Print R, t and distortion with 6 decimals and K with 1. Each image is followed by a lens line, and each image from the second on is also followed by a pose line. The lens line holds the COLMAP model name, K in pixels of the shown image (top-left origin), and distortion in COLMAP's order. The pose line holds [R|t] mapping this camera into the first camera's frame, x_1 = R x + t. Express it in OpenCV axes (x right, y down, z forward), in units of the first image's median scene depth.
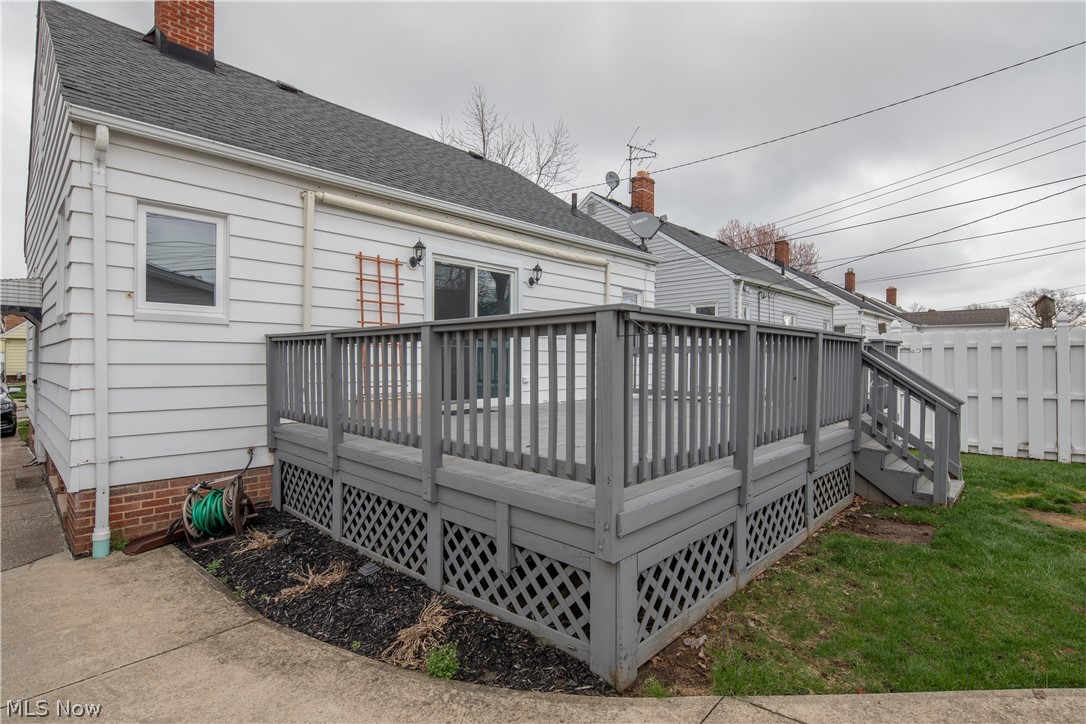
lens RADIAL K [[521.0, 0, 543.6], [0, 521.0, 358.6], [0, 0, 1]] dist [0.001759, -0.001785]
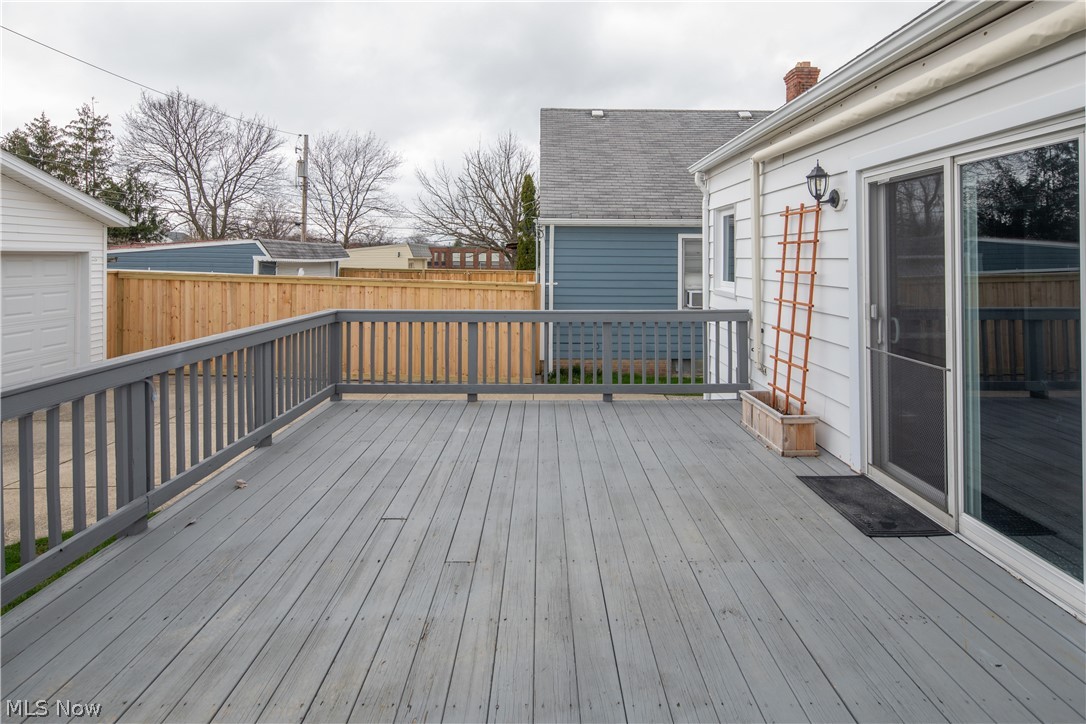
lens RADIAL K [[529.6, 0, 546.6], [0, 529.6, 255.9], [0, 0, 1]] dist [0.001580, -0.000653]
pose [[-0.713616, -0.009829, -0.700468, 0.409413], [-0.002368, 0.999930, -0.011618, -0.116649], [0.700533, -0.006632, -0.713589, 1.232899]]
